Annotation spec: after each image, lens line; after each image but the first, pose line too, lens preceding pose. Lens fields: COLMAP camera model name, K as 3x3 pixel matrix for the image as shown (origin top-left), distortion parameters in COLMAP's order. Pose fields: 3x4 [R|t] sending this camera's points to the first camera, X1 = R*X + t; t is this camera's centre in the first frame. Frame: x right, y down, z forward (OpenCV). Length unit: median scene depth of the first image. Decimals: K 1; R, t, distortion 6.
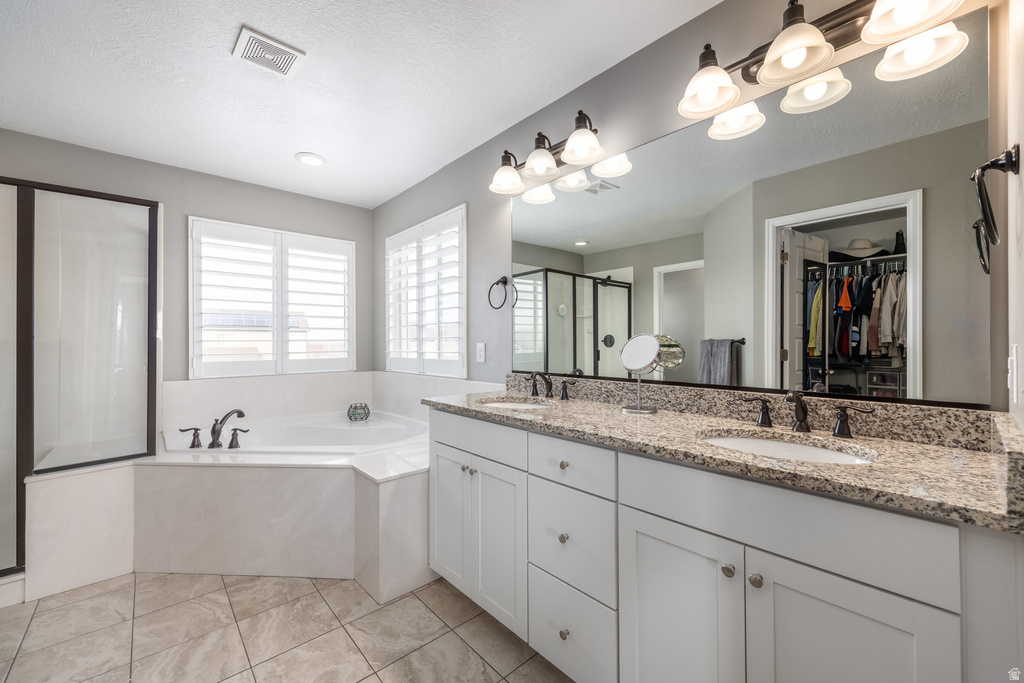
lens RADIAL K [[409.8, 0, 513.5], [0, 409.8, 341.2], [0, 0, 1]] dist [0.001916, -0.000582]
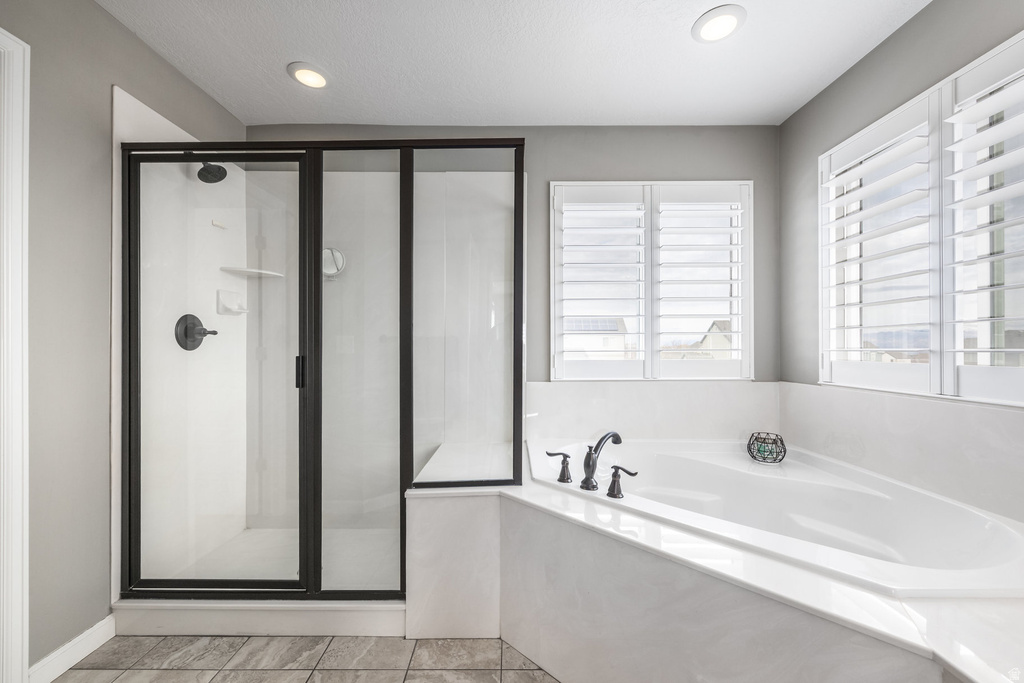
lens RADIAL K [[409.8, 0, 510.7], [0, 409.8, 344.1], [0, 0, 1]] dist [0.001916, -0.000582]
pose [[0.743799, -0.000087, -0.668403, -0.369378], [0.000826, 0.999999, 0.000789, 0.023081], [0.668403, -0.001139, 0.743799, 0.410720]]
